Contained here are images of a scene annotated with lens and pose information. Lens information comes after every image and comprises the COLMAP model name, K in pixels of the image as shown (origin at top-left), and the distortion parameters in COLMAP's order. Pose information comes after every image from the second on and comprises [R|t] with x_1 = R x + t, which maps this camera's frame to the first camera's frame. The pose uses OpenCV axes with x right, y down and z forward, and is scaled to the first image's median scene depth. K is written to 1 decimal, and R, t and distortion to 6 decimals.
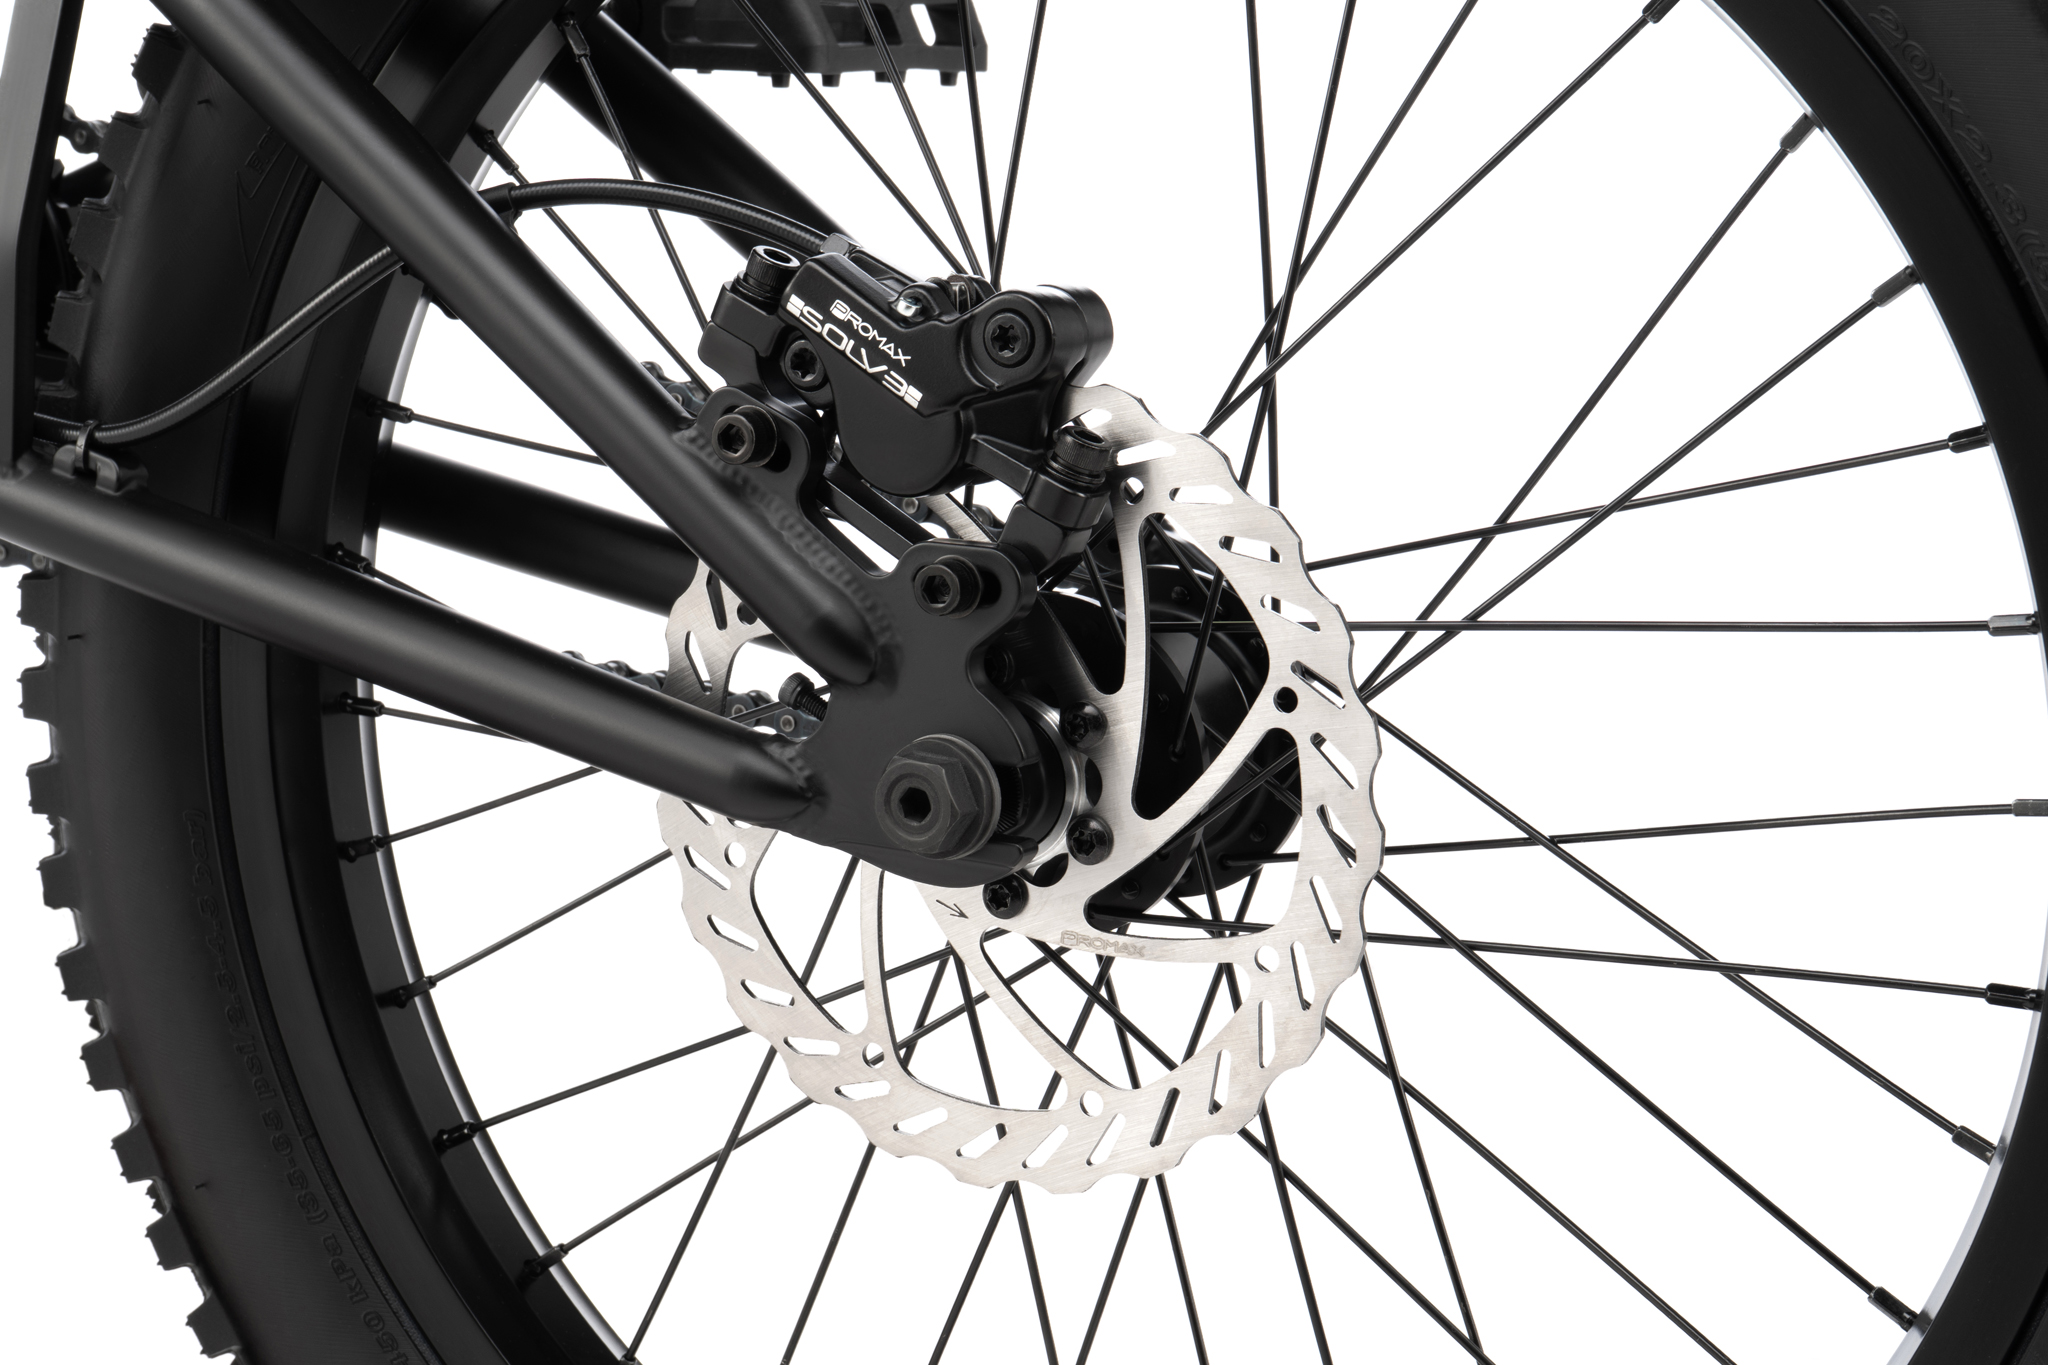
lens RADIAL K [[4131.1, 0, 1028.0], [0, 4131.1, 683.6], [0, 0, 1]] dist [0.233528, 0.000000]
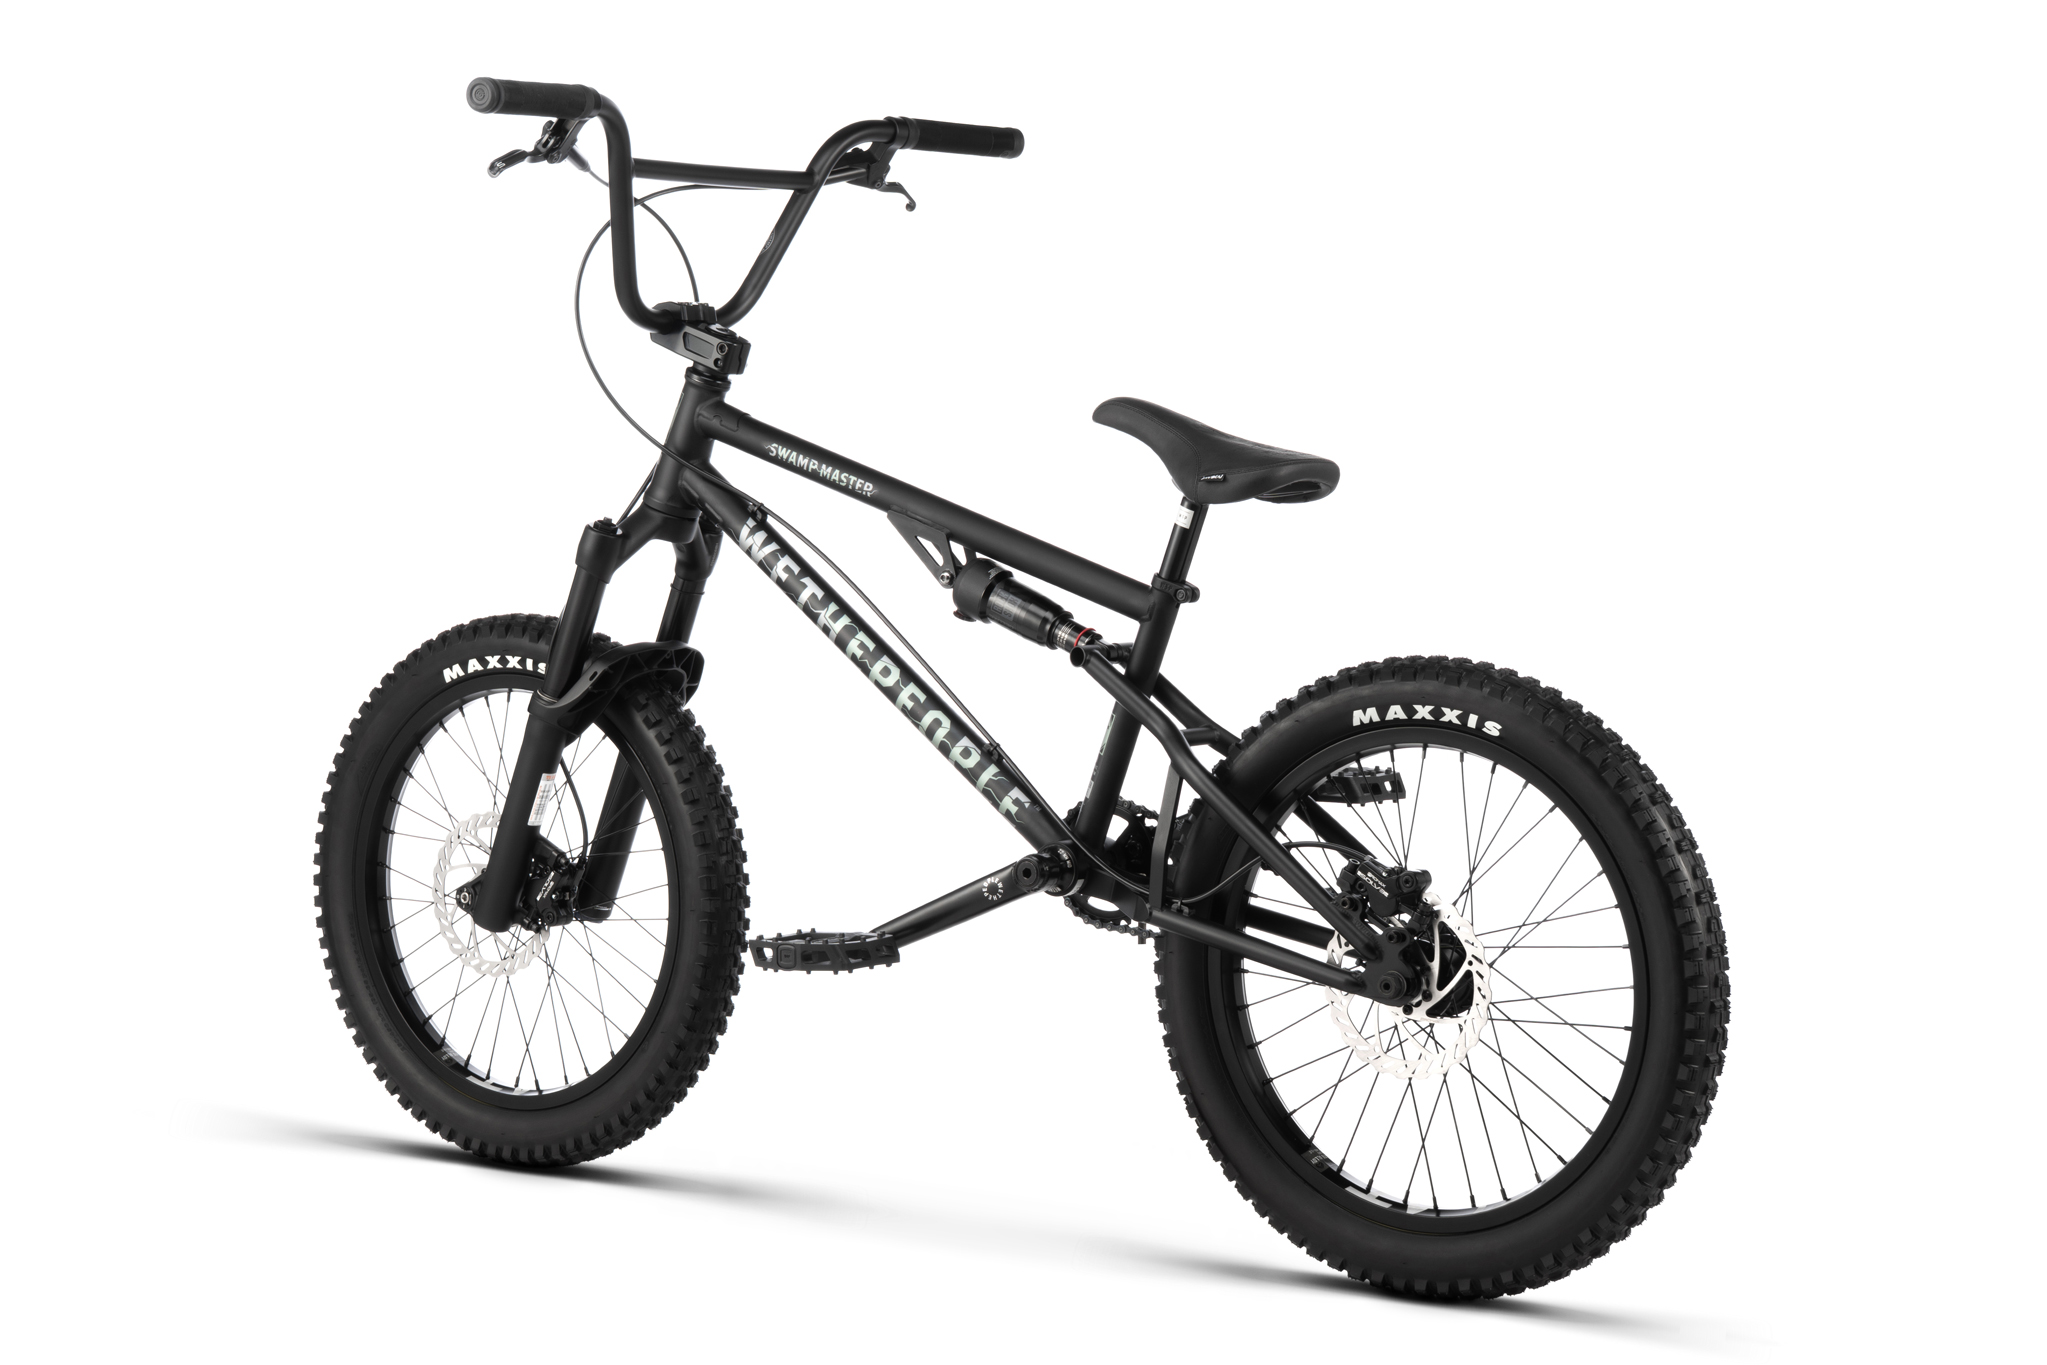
lens RADIAL K [[4129.1, 0, 1029.5], [0, 4129.1, 683.7], [0, 0, 1]] dist [0.233528, 0.000000]
pose [[0.994226, -0.000178, -0.107307, 0.066003], [-0.010949, 0.994611, -0.103094, 0.162850], [0.106747, 0.103674, 0.988866, -3.356544]]
